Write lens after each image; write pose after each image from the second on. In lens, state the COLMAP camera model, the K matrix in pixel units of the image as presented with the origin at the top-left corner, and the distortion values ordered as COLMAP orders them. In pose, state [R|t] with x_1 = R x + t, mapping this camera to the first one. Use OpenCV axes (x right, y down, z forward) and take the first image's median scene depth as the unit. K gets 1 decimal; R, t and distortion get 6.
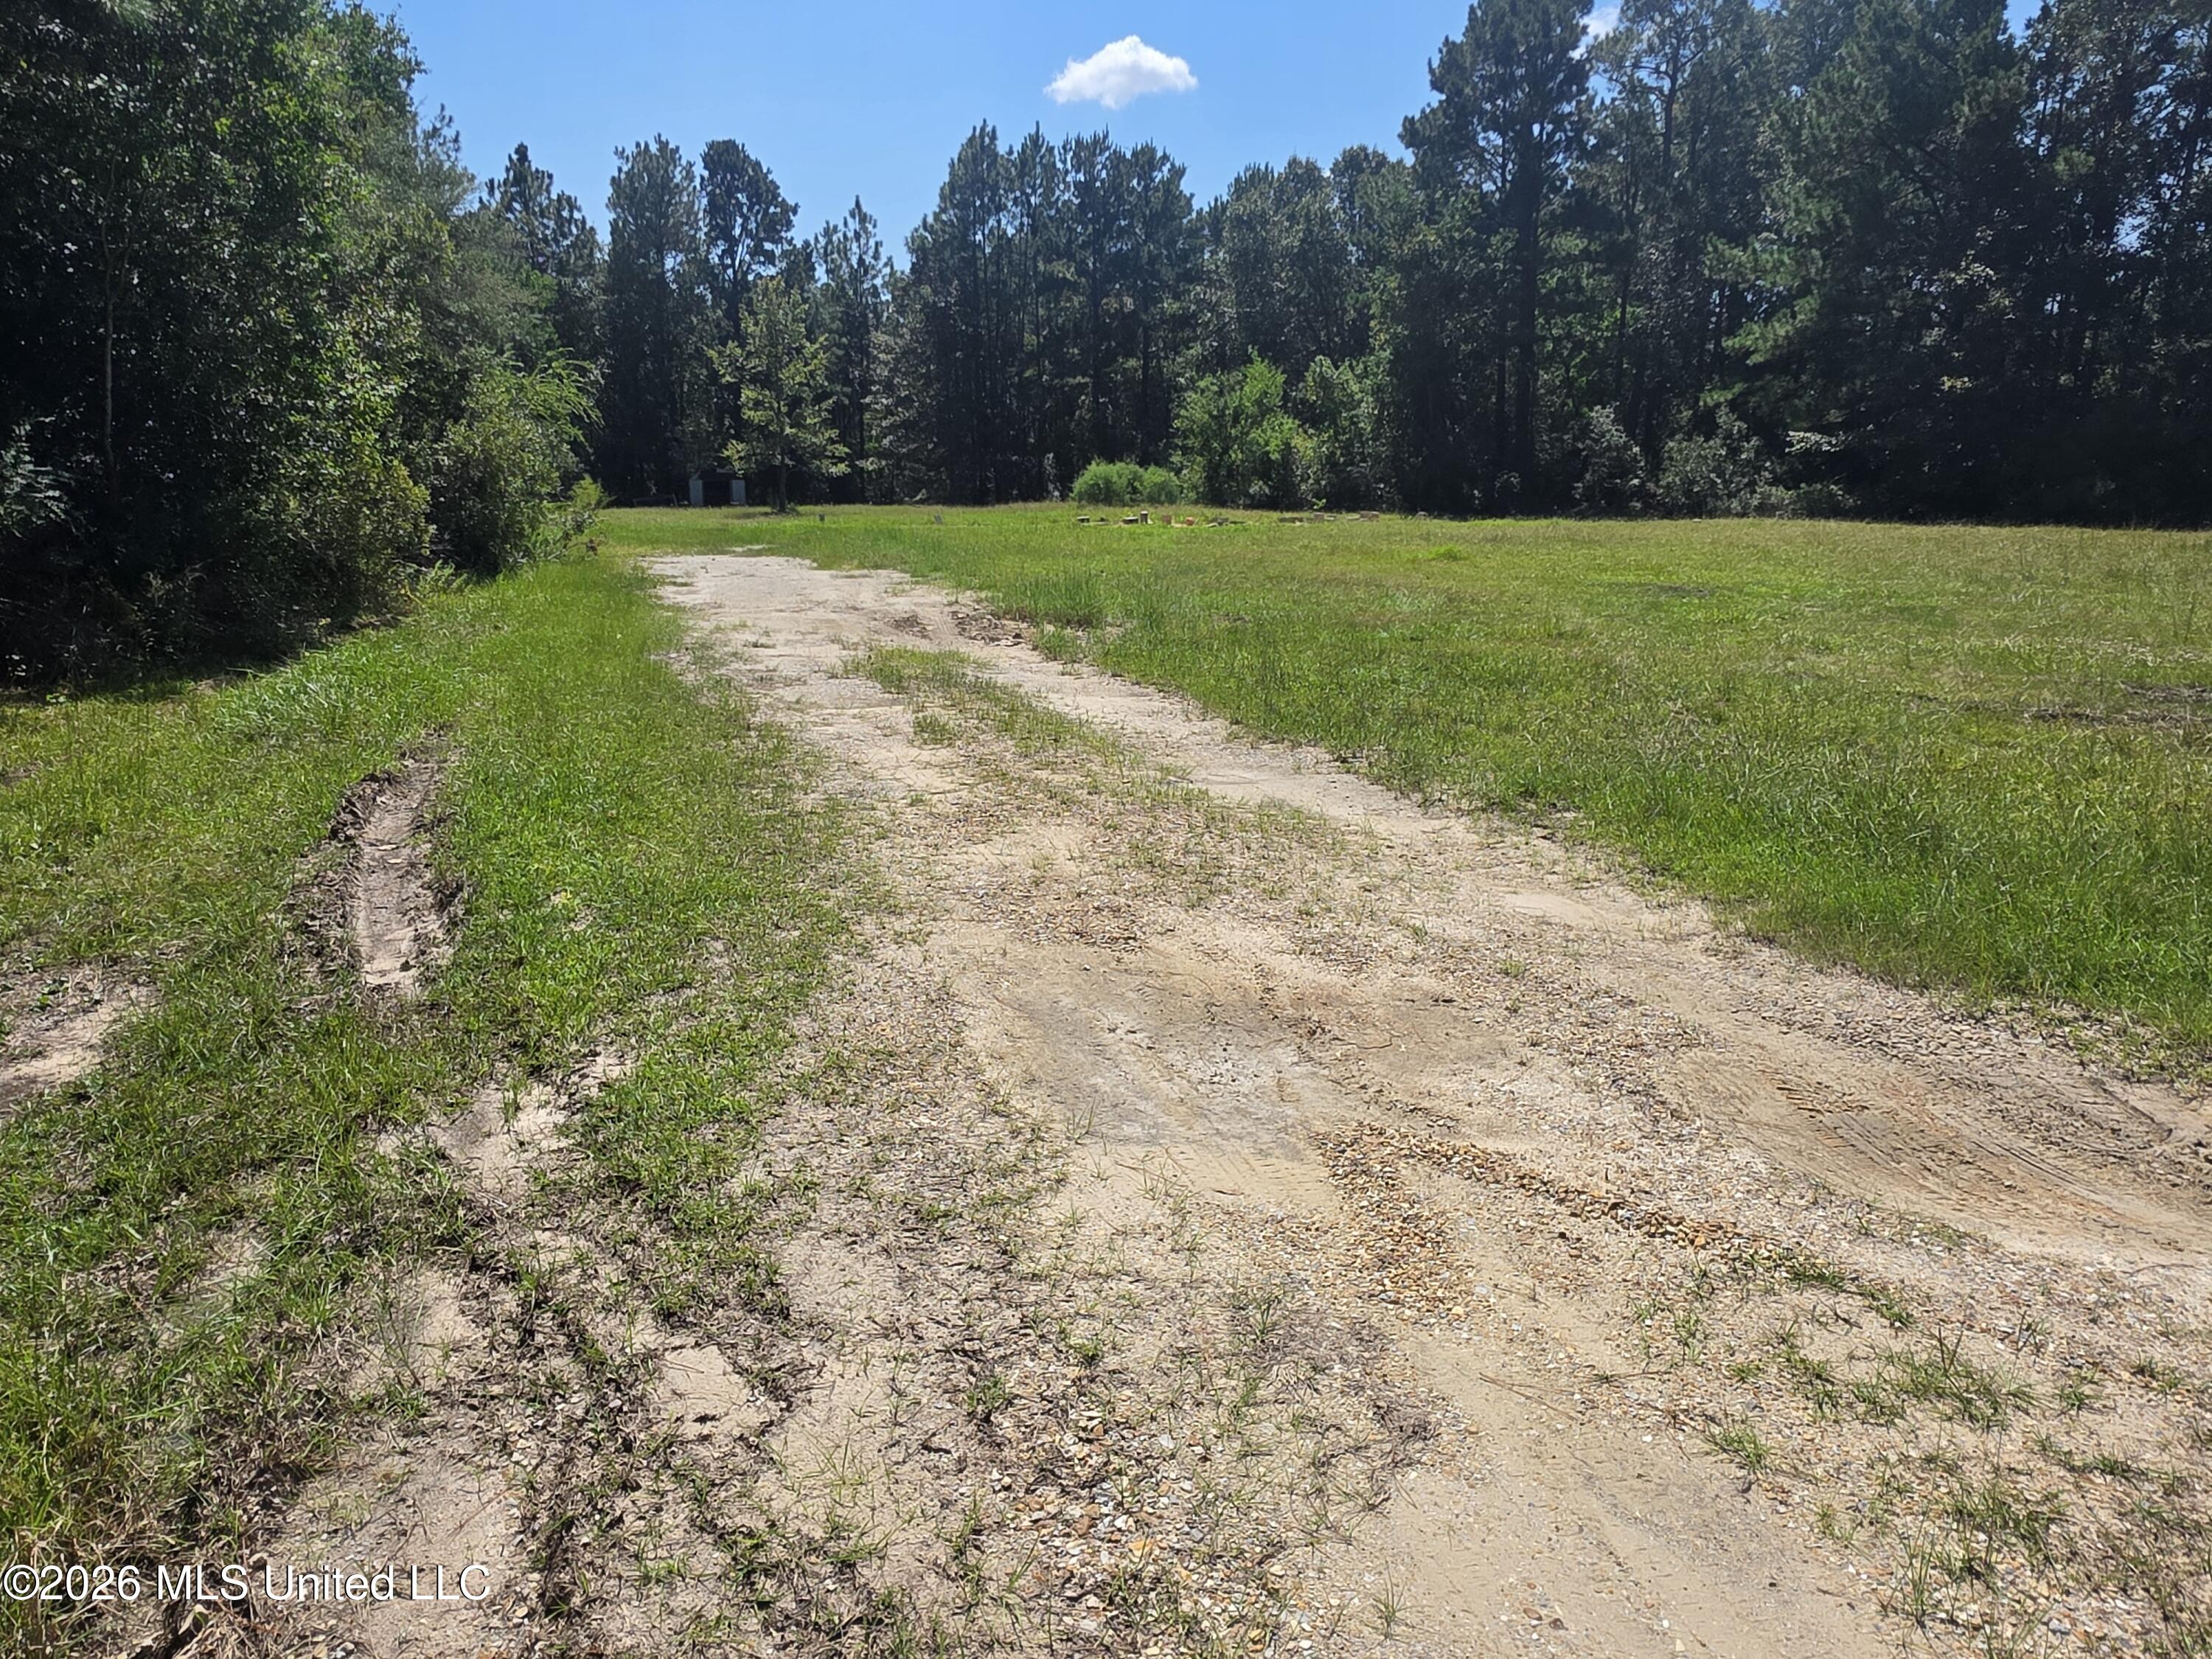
lens RADIAL K [[1605.3, 0, 1094.6], [0, 1605.3, 830.9], [0, 0, 1]] dist [0.027650, -0.004315]
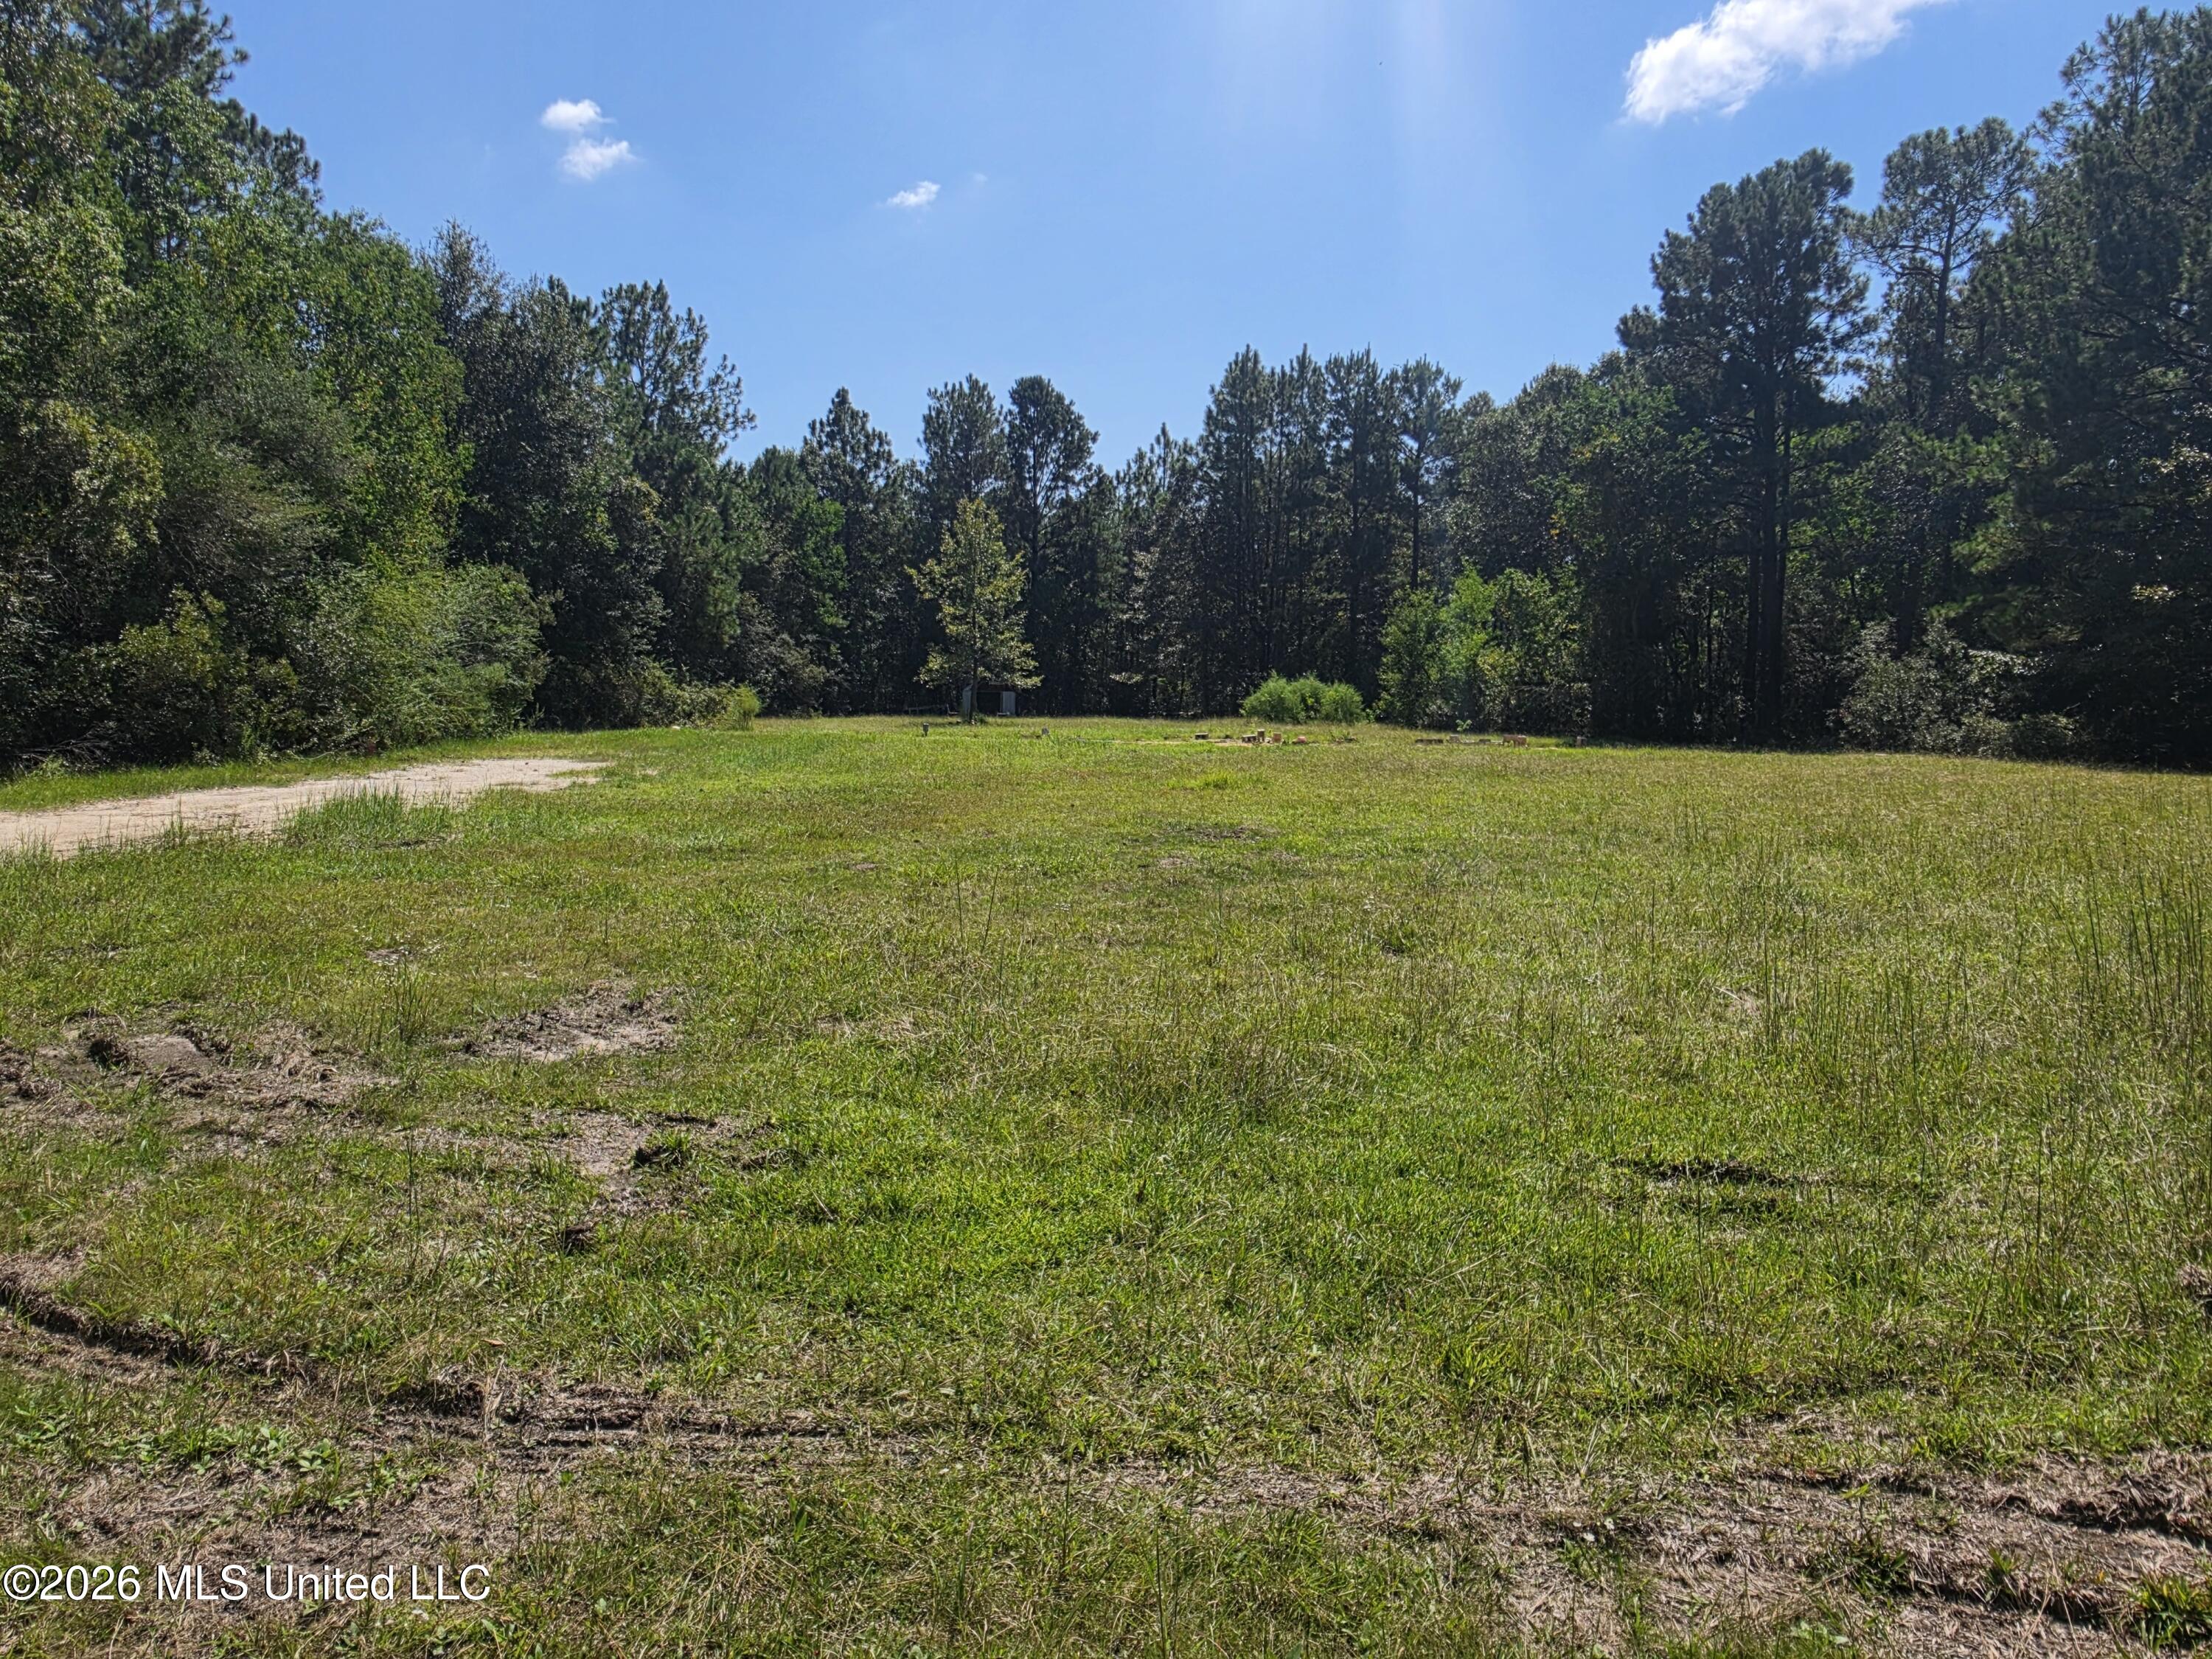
lens RADIAL K [[1605.3, 0, 1094.6], [0, 1605.3, 830.9], [0, 0, 1]] dist [0.027650, -0.004315]
pose [[0.955878, 0.040276, -0.290990, 0.166297], [-0.077959, 0.989818, -0.119090, -0.017065], [0.283231, 0.136521, 0.949285, 0.074102]]
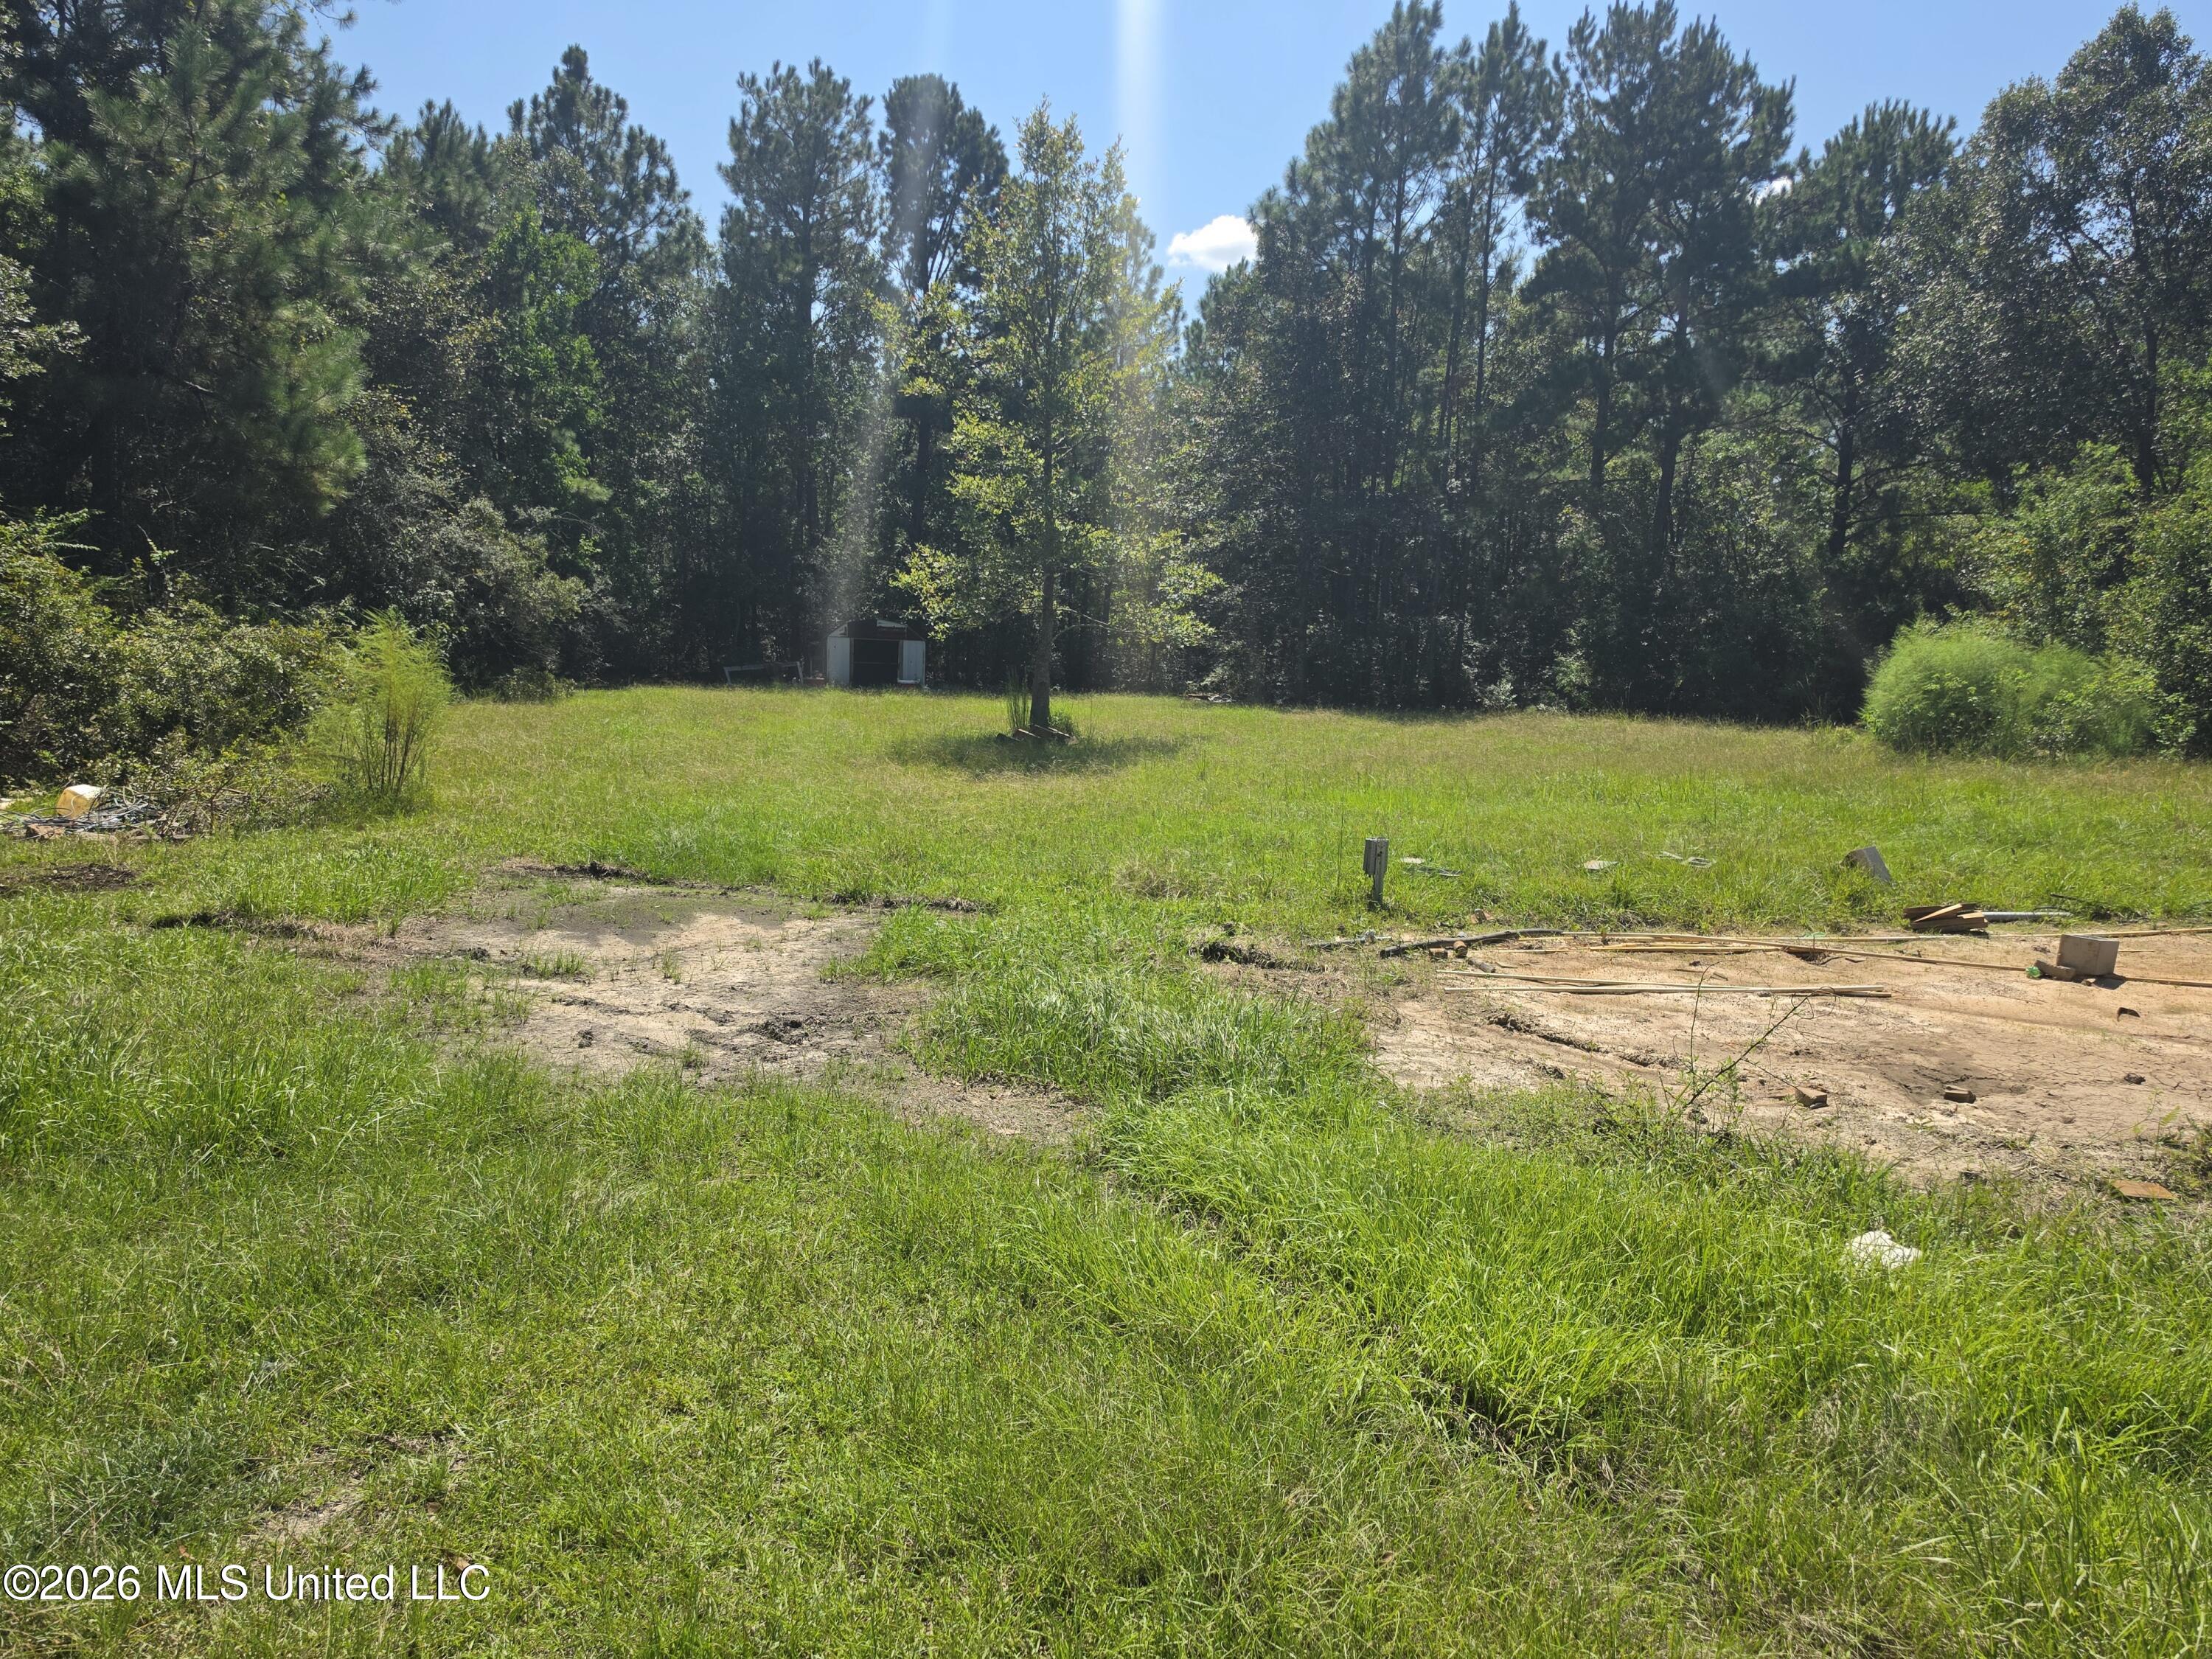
lens RADIAL K [[1514.6, 0, 1106.0], [0, 1514.6, 829.5], [0, 0, 1]] dist [0.077637, -0.086938]
pose [[0.996535, 0.048145, -0.067821, -0.145493], [-0.054217, 0.994398, -0.090740, -0.137489], [0.063072, 0.094103, 0.993563, 0.614909]]
